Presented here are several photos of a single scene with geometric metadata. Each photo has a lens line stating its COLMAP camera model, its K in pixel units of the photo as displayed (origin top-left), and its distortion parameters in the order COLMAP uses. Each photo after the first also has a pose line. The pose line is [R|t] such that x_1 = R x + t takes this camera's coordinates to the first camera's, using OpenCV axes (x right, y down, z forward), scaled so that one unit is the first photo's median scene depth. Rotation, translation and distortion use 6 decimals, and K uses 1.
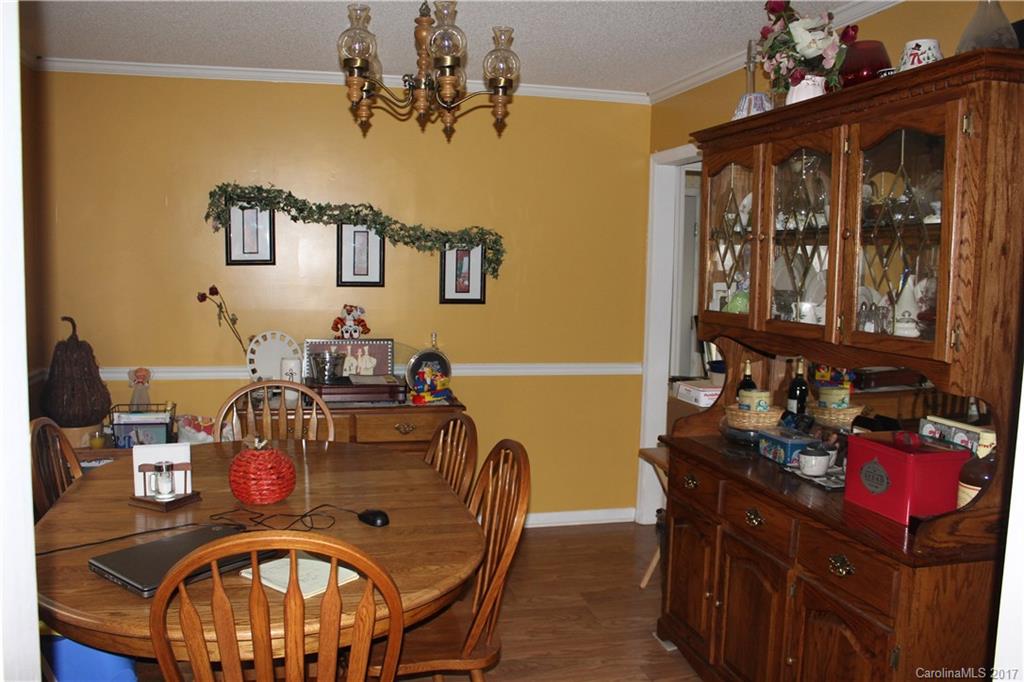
lens RADIAL K [[866.7, 0, 512.0], [0, 866.7, 341.0], [0, 0, 1]] dist [-0.159047, 0.156158]
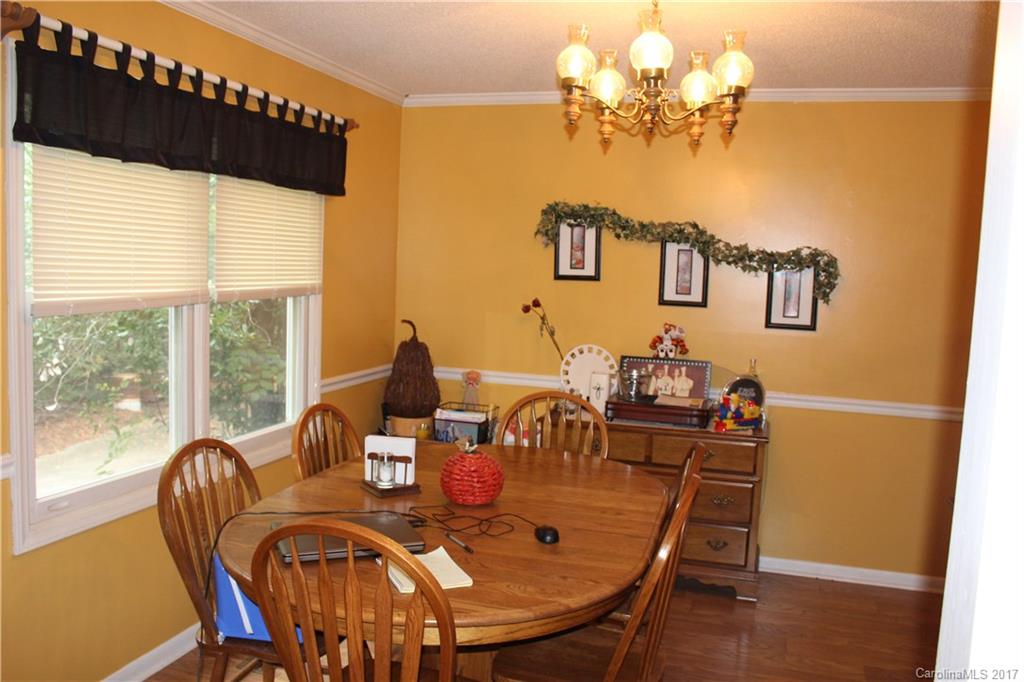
lens RADIAL K [[866.7, 0, 512.0], [0, 866.7, 341.0], [0, 0, 1]] dist [-0.159047, 0.156158]
pose [[0.853826, 0.061038, -0.516967, 0.177031], [-0.072571, 0.997361, -0.002100, -0.007494], [0.515474, 0.039310, 0.856003, 0.064432]]
